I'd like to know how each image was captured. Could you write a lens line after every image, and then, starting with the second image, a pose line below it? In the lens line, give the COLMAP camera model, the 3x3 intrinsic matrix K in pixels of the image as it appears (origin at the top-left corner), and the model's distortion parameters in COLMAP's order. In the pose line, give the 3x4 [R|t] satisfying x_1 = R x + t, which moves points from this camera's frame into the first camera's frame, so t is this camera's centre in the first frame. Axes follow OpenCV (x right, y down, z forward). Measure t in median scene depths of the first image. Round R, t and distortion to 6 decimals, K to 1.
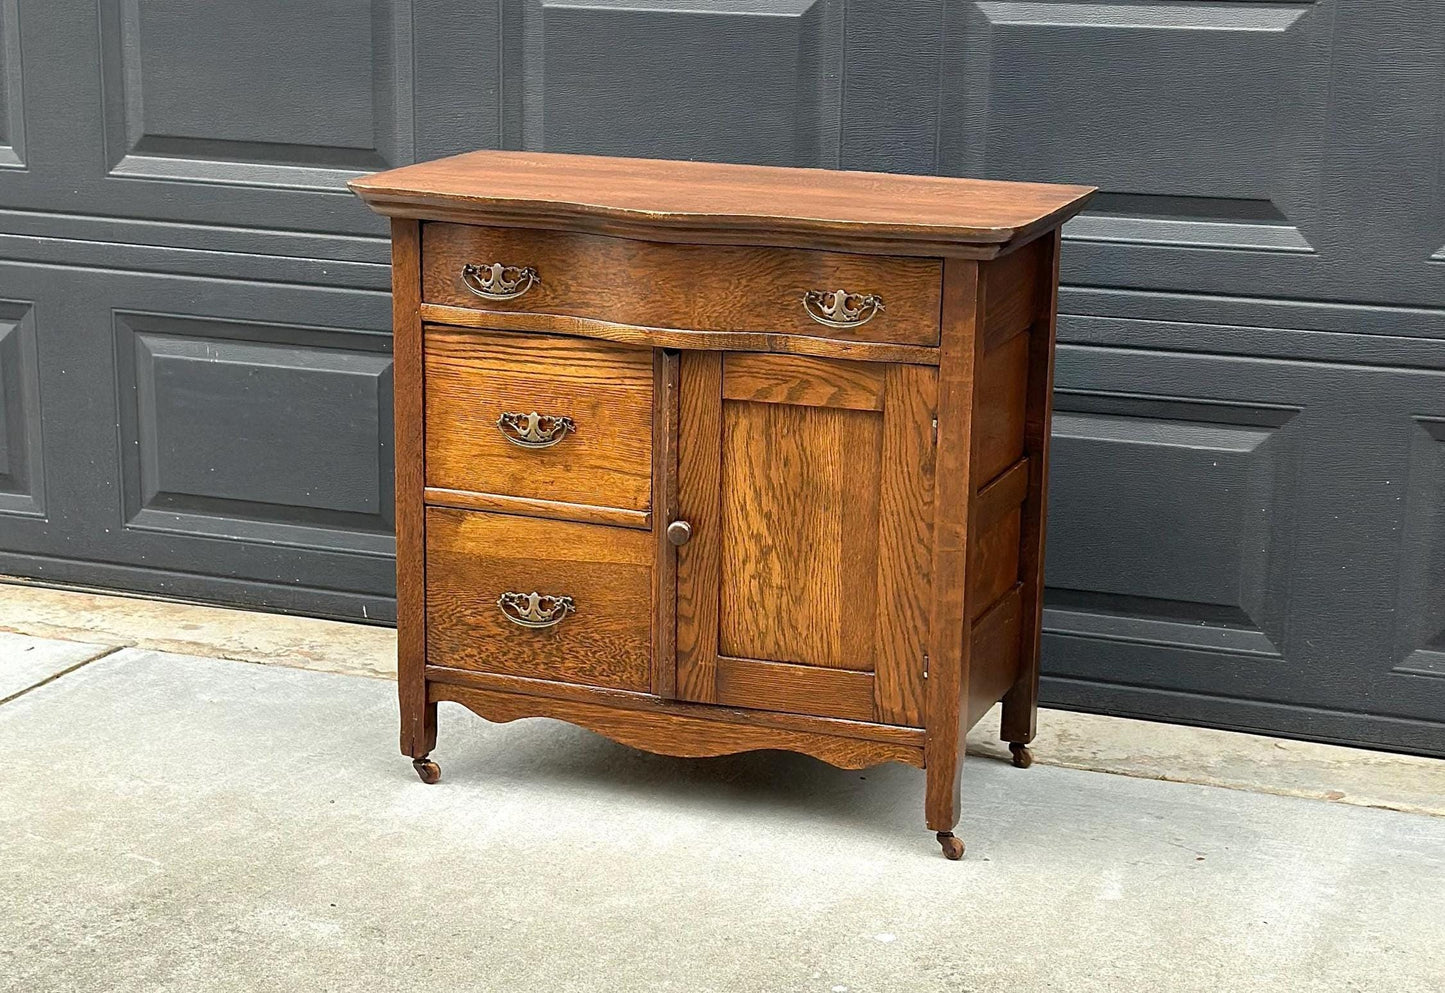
lens RADIAL K [[2681.3, 0, 723.9], [0, 2681.3, 583.7], [0, 0, 1]] dist [0.139410, 0.161201]
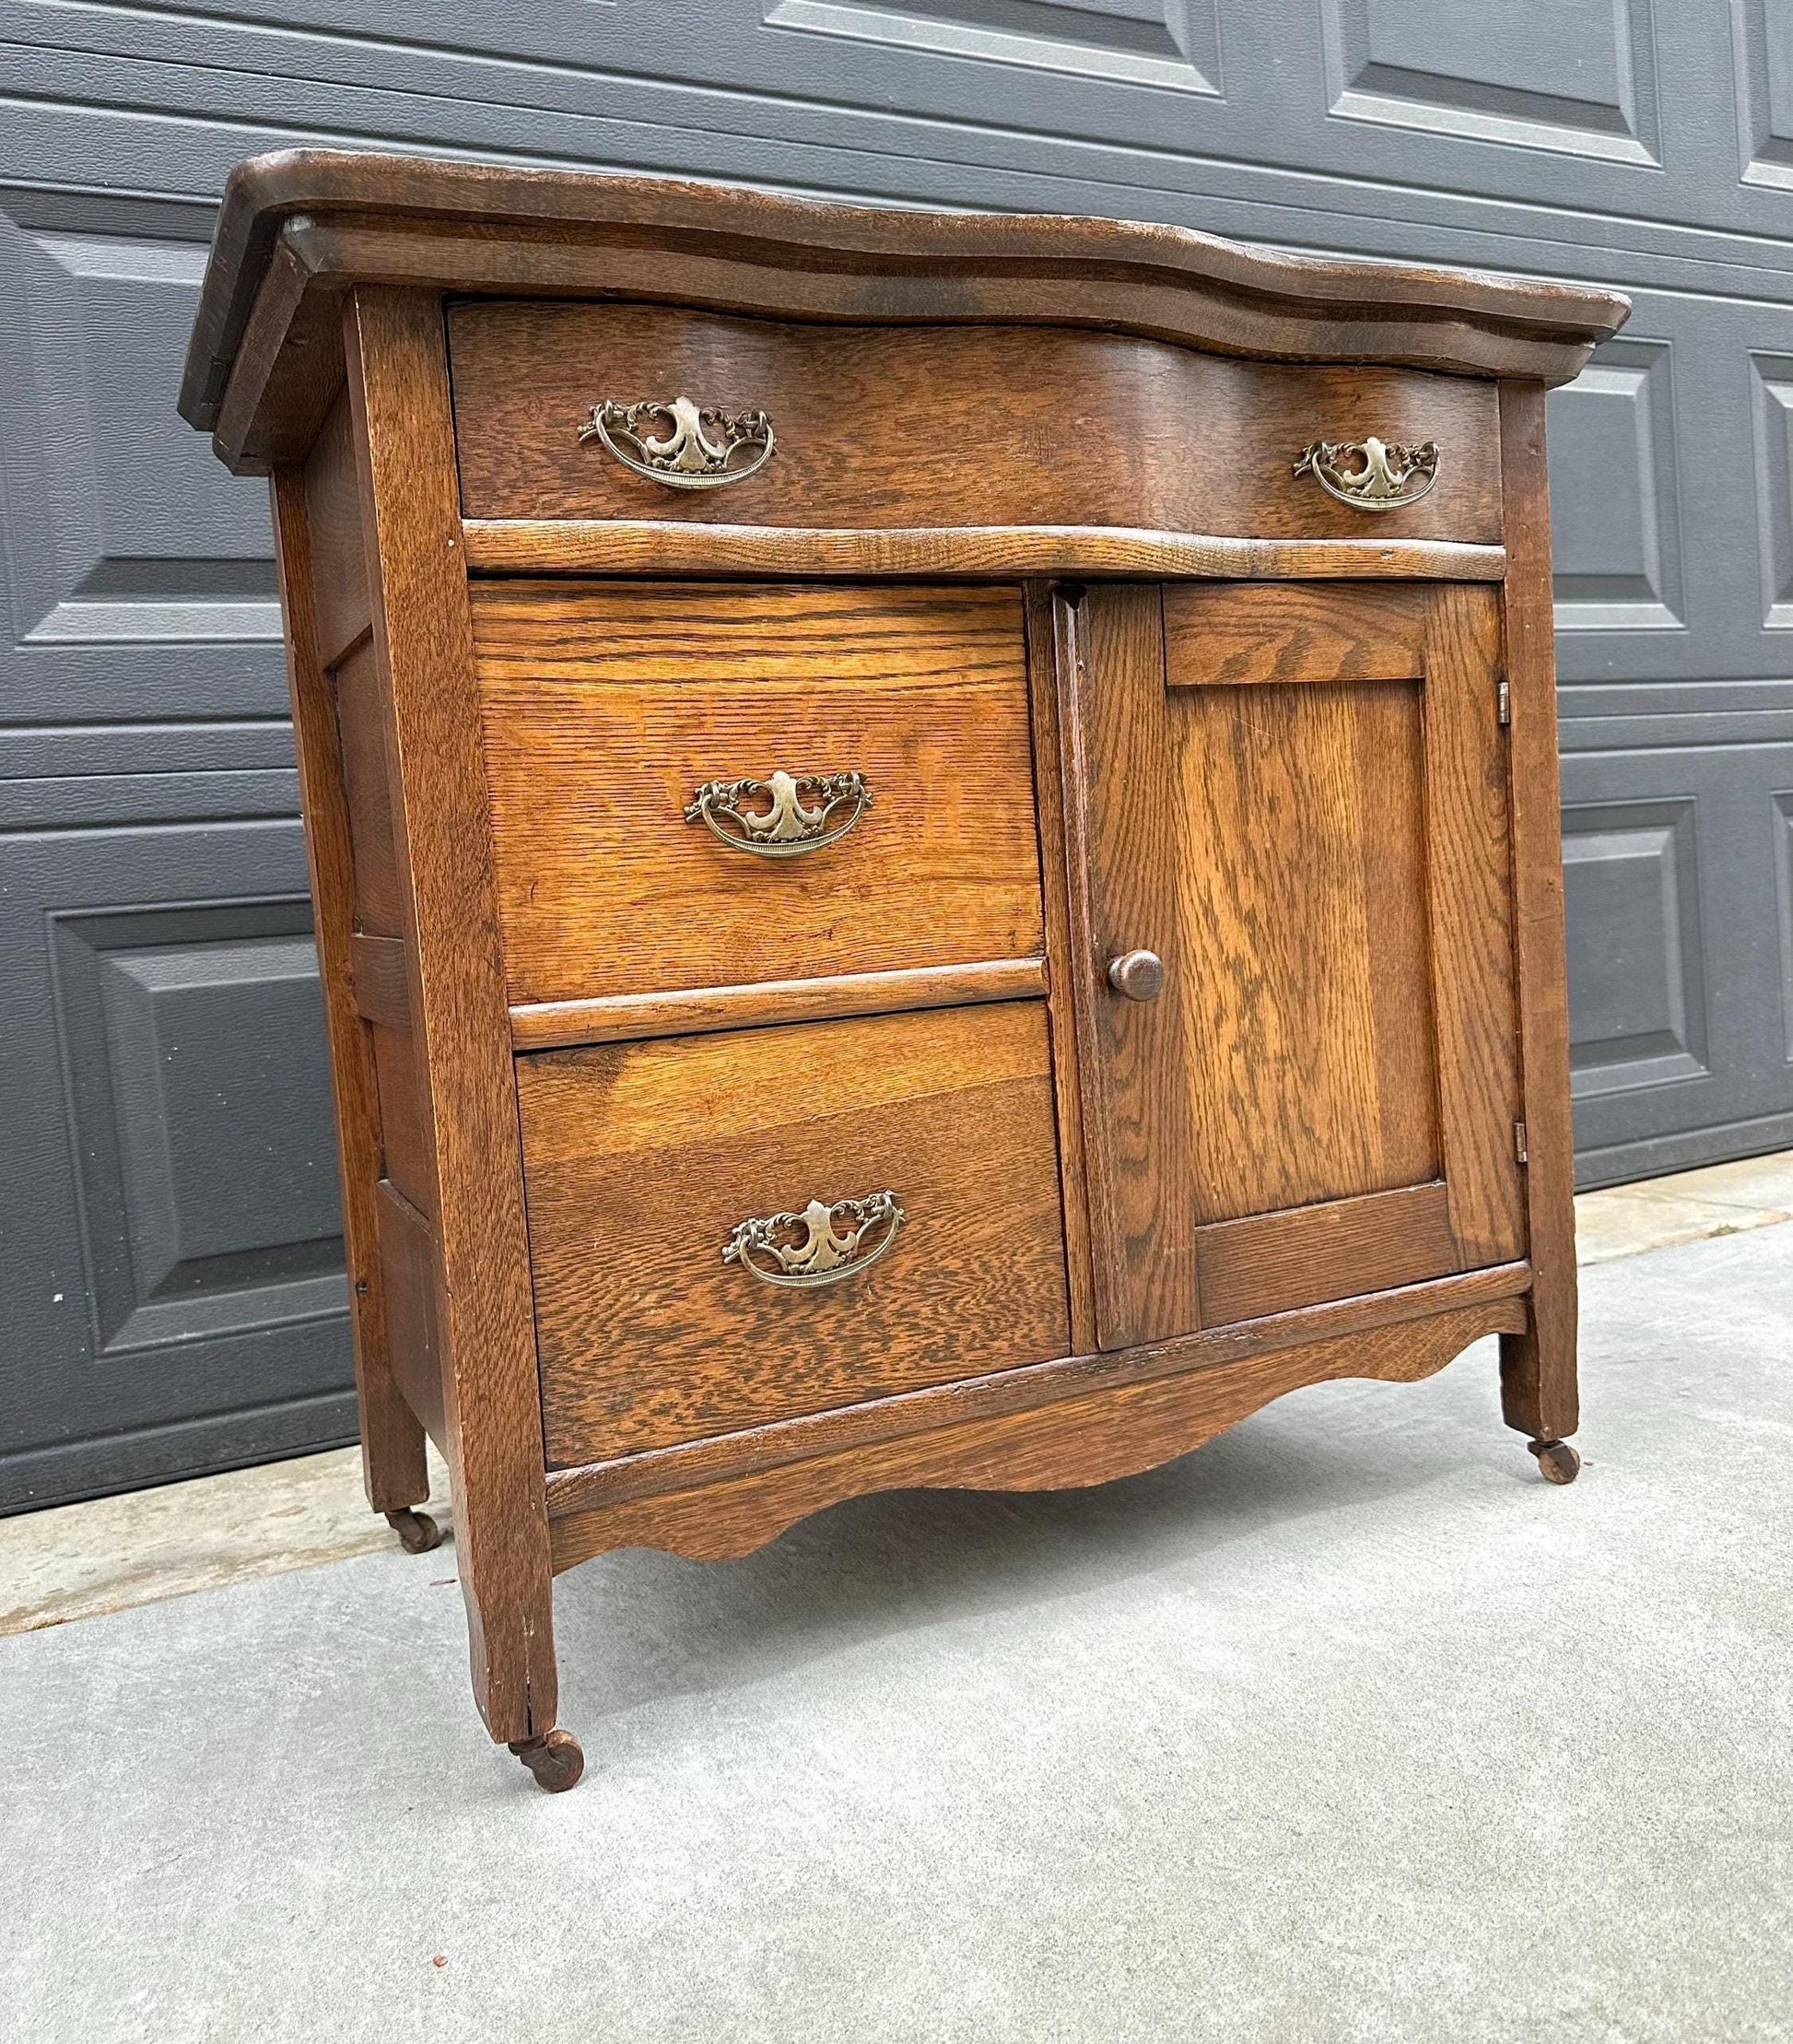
lens RADIAL K [[1665.2, 0, 892.4], [0, 1665.2, 988.4], [0, 0, 1]] dist [0.201558, -0.391865]
pose [[0.689980, -0.119840, 0.713839, -0.252333], [0.268217, 0.958323, -0.098368, 0.000355], [-0.672300, 0.259336, 0.693367, 0.811056]]
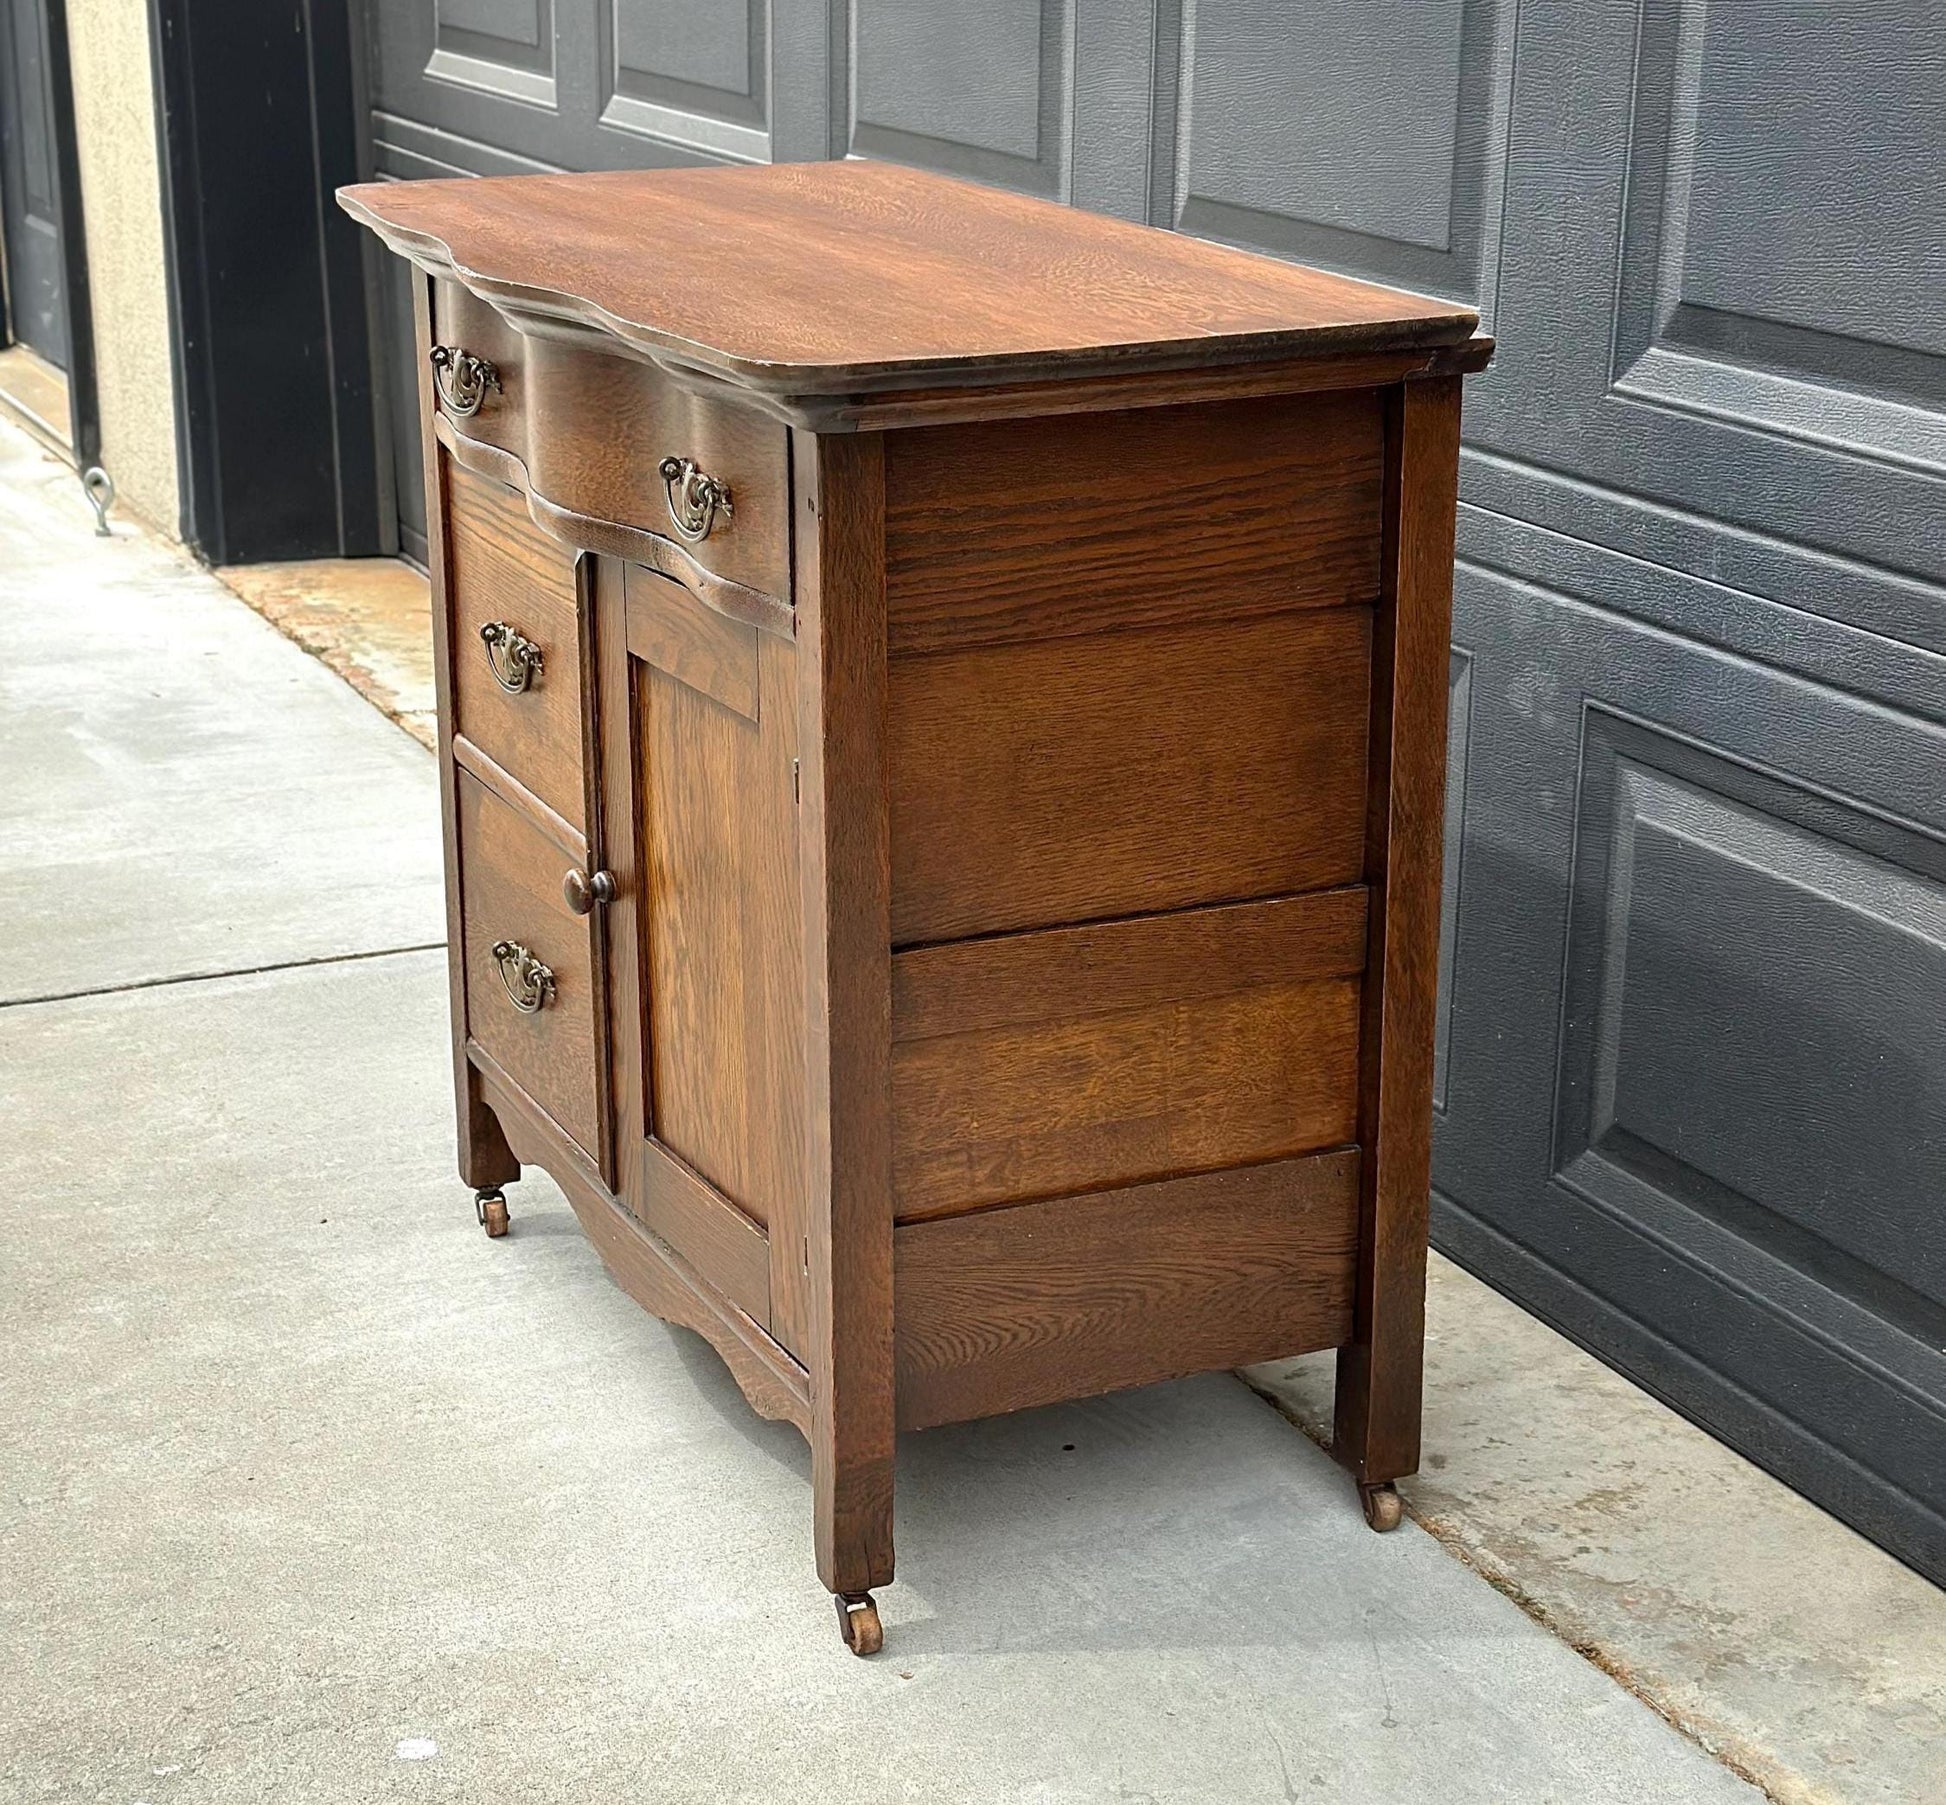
lens RADIAL K [[3641.6, 0, 966.7], [0, 3641.6, 986.3], [0, 0, 1]] dist [0.022861, 1.130131]
pose [[0.705933, 0.211436, -0.675983, 0.518085], [-0.173512, 0.976947, 0.124373, -0.101308], [0.686696, 0.029492, 0.726346, 0.520353]]
